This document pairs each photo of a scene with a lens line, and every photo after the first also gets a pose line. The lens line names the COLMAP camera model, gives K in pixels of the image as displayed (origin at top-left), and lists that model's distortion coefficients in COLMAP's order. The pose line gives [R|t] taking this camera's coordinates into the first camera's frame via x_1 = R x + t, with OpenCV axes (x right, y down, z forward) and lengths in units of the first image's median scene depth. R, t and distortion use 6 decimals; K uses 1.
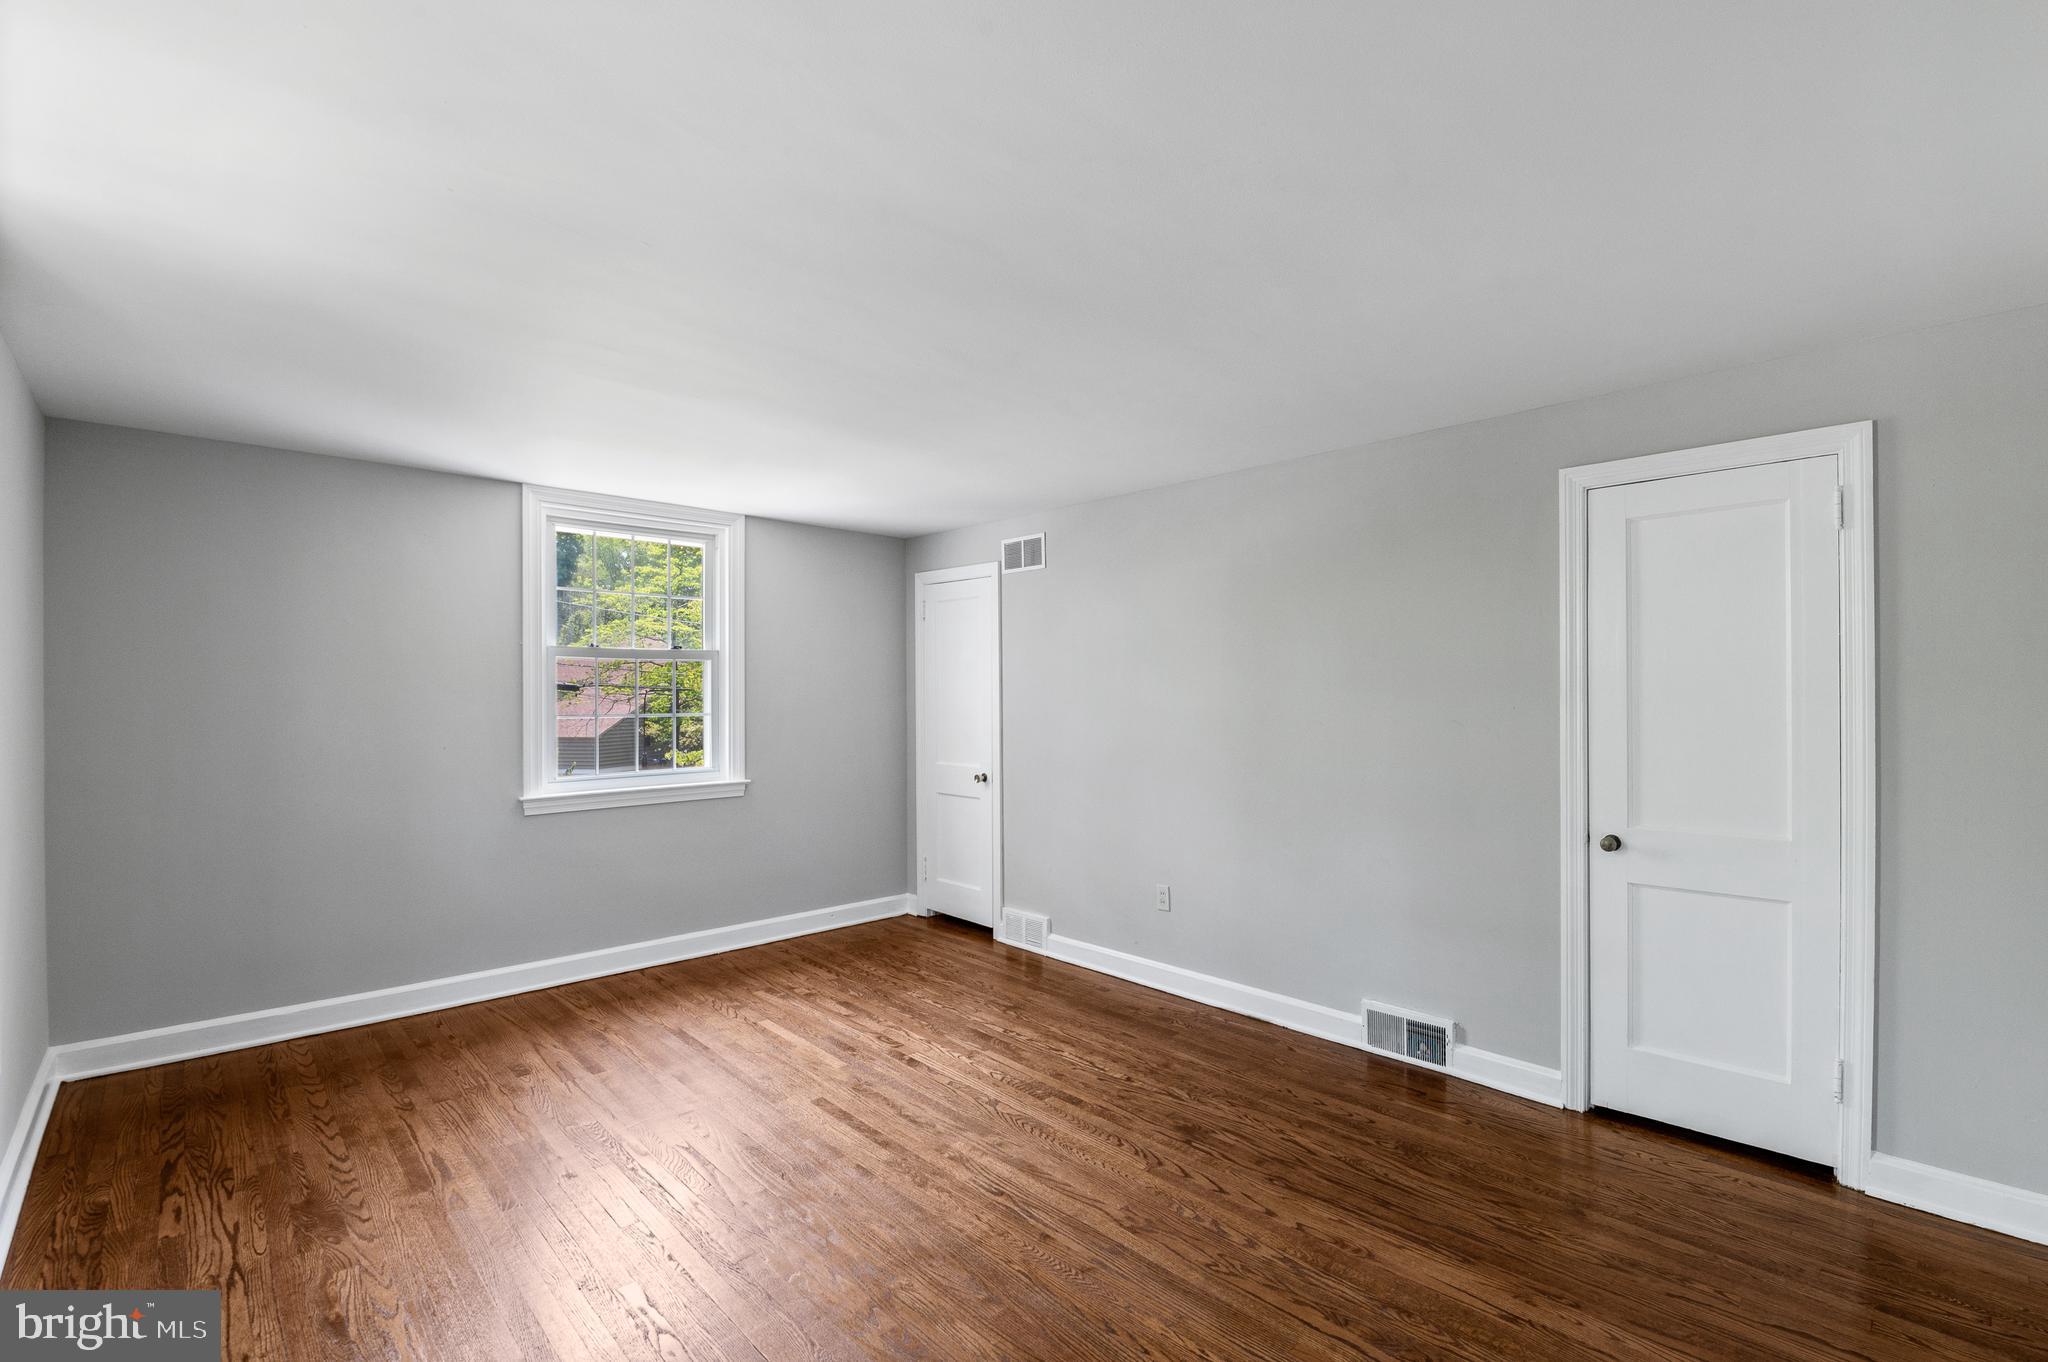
lens RADIAL K [[897.3, 0, 1024.2], [0, 897.3, 690.2], [0, 0, 1]] dist [0.000033, -0.011688]
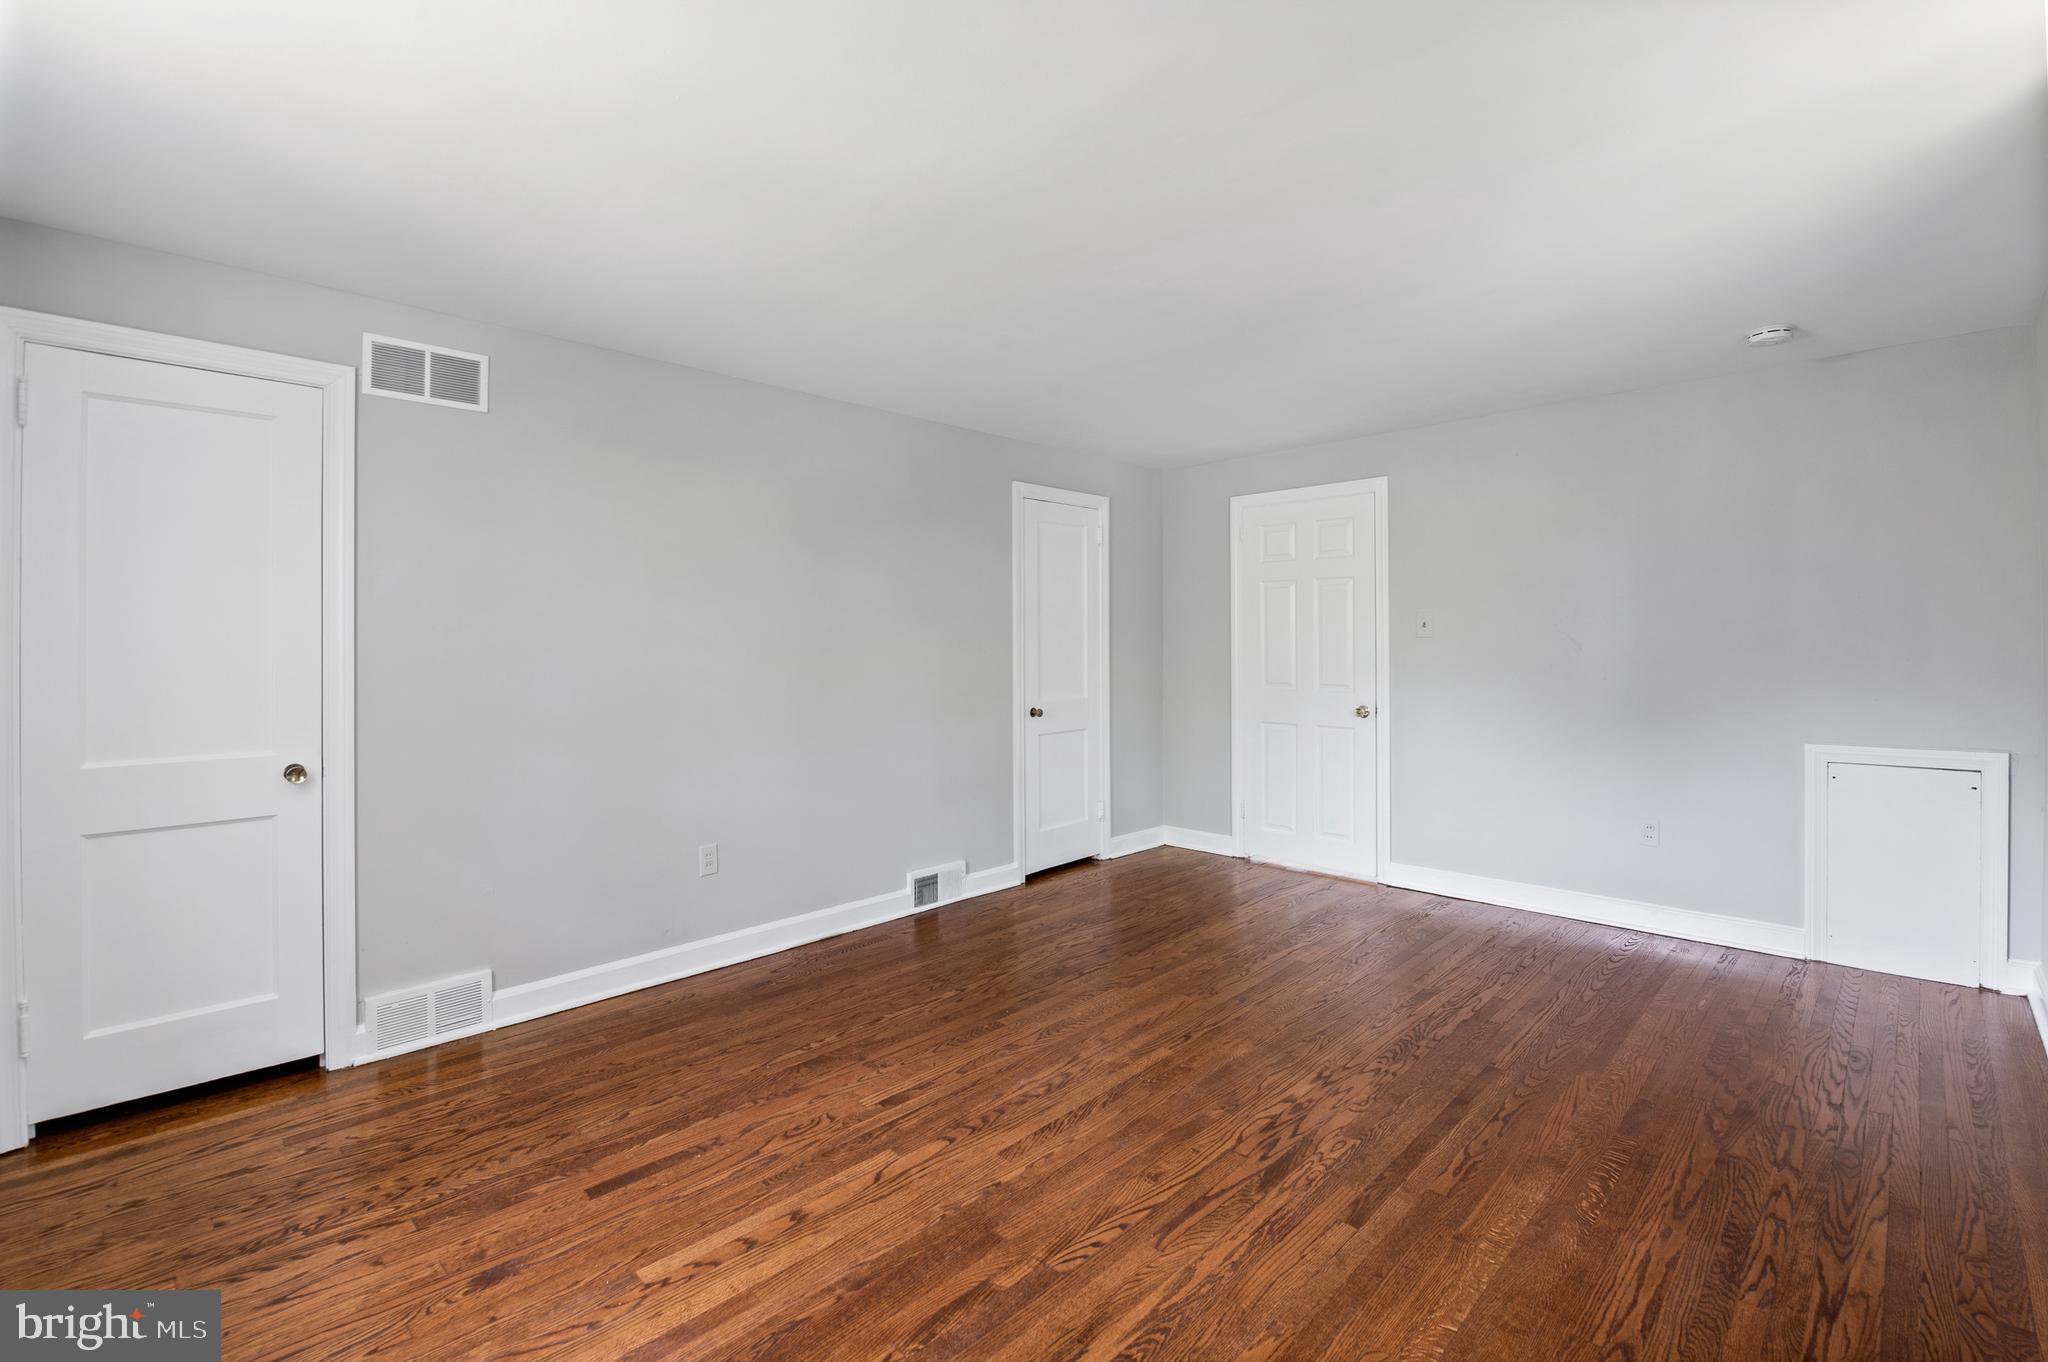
lens RADIAL K [[909.3, 0, 1028.9], [0, 909.3, 631.9], [0, 0, 1]] dist [-0.000132, -0.012874]
pose [[-0.040344, 0.009044, 0.999145, -0.715396], [-0.003645, 0.999951, -0.009199, 0.024566], [-0.999179, -0.004013, -0.040309, 0.739817]]
